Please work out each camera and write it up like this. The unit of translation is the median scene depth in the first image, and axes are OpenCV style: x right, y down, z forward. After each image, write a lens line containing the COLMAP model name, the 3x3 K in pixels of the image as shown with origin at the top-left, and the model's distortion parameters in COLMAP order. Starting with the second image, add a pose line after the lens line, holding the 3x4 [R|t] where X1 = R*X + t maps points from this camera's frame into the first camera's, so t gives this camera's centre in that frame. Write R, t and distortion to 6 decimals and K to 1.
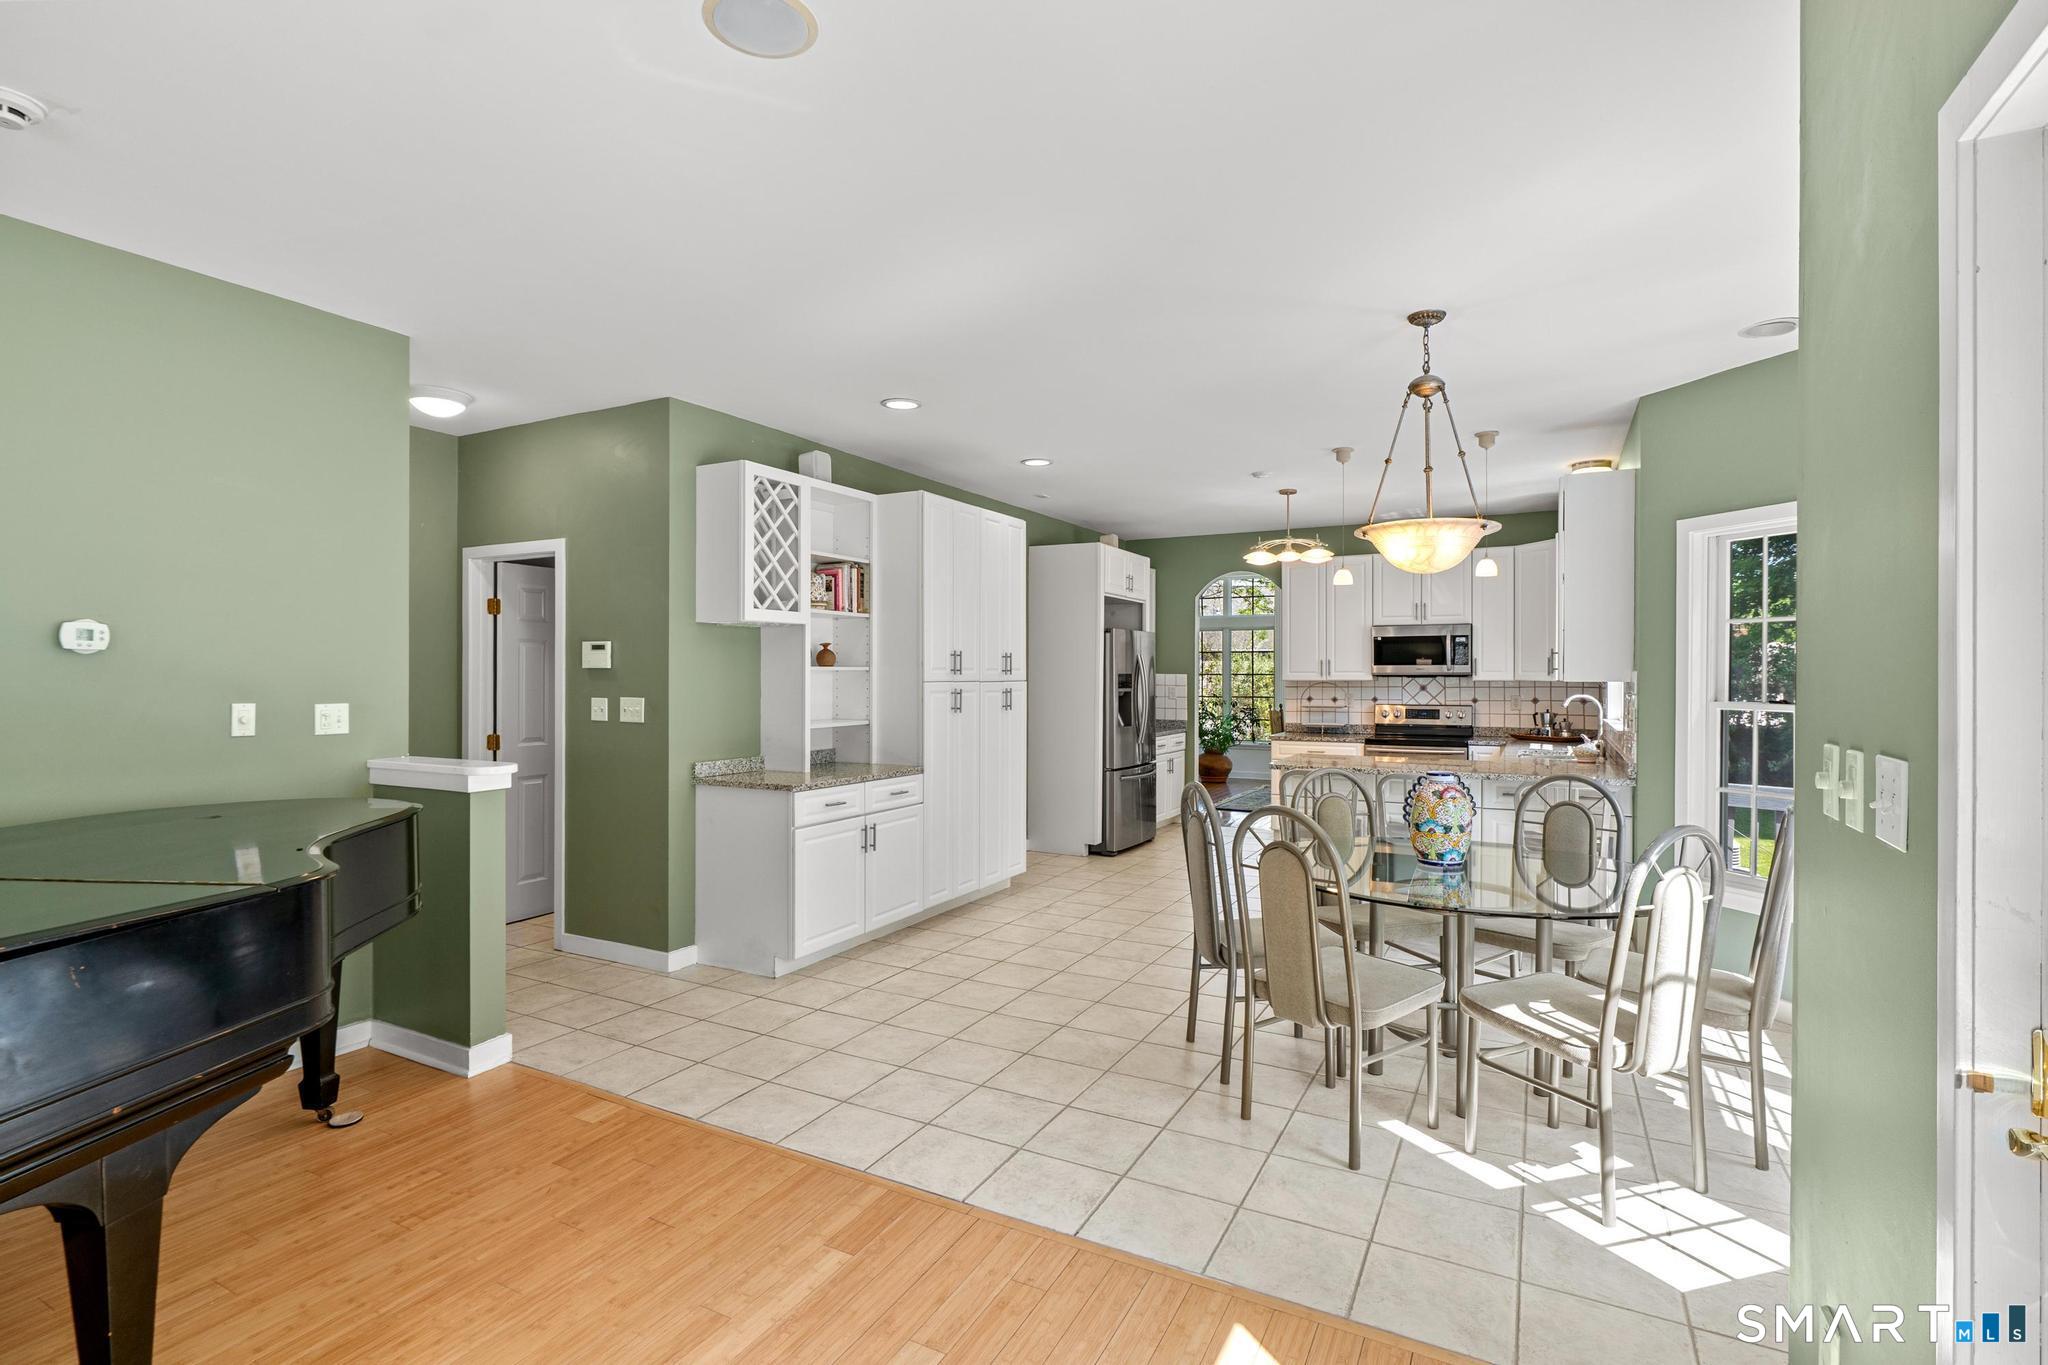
lens RADIAL K [[992.0, 0, 1005.4], [0, 992.0, 673.0], [0, 0, 1]] dist [-0.004227, 0.000050]
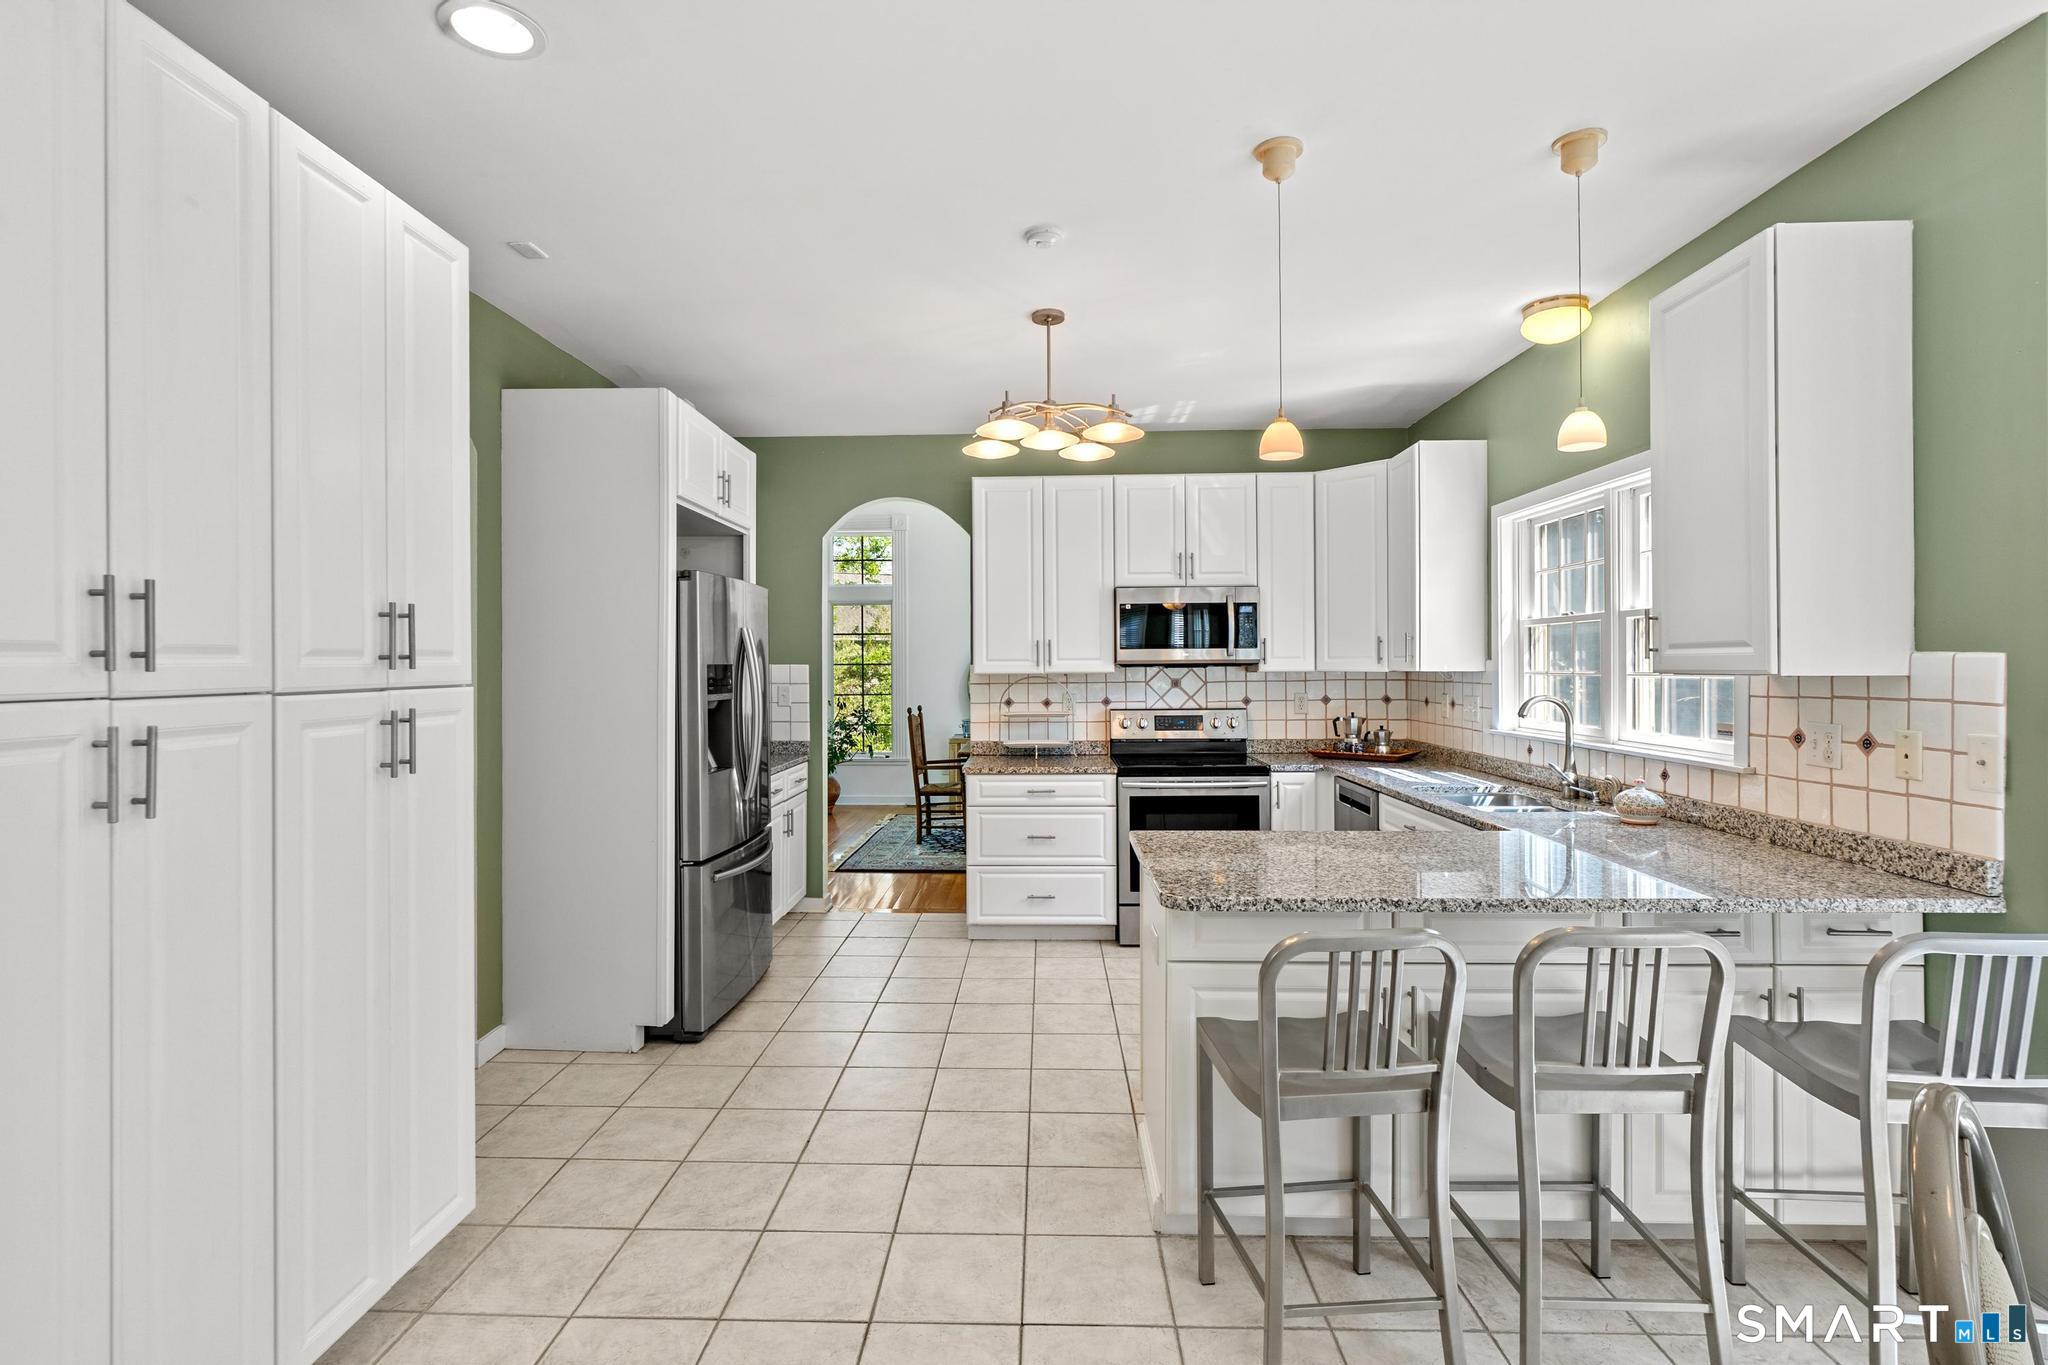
lens RADIAL K [[992.0, 0, 1024.2], [0, 992.0, 664.4], [0, 0, 1]] dist [-0.004227, 0.000050]
pose [[0.890654, -0.005426, 0.454650, 0.029194], [0.004786, 0.999985, 0.002558, 0.000260], [-0.454657, -0.000103, 0.890667, 0.468297]]
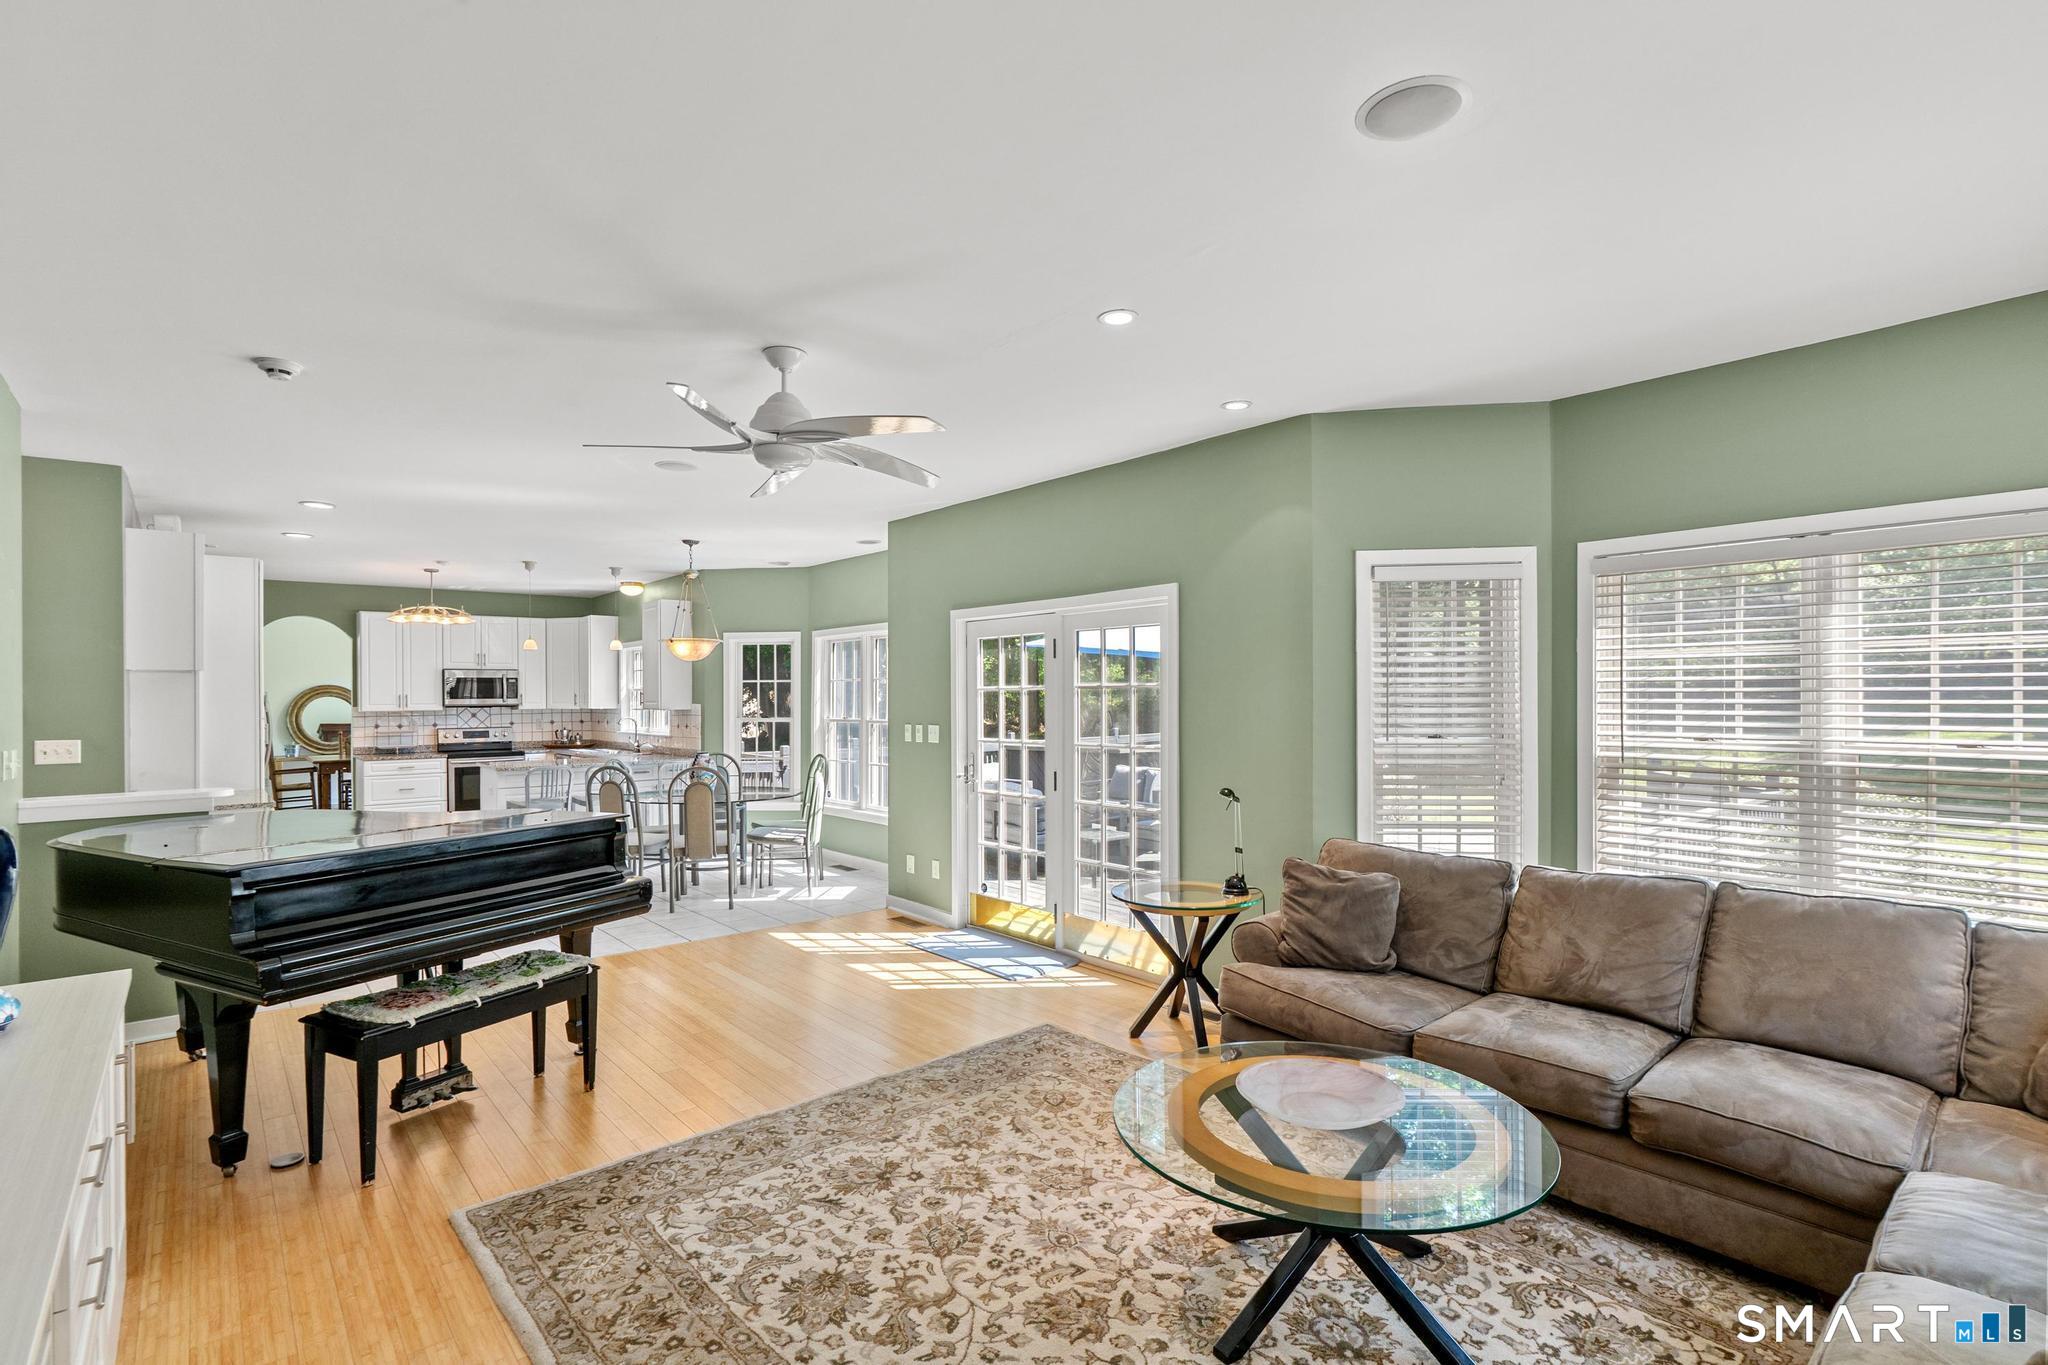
lens RADIAL K [[992.0, 0, 1028.5], [0, 992.0, 696.9], [0, 0, 1]] dist [-0.004227, 0.000050]
pose [[0.362990, -0.004141, 0.931784, -0.583254], [0.001915, 0.999991, 0.003698, -0.014074], [-0.931791, 0.000442, 0.362994, -0.204258]]
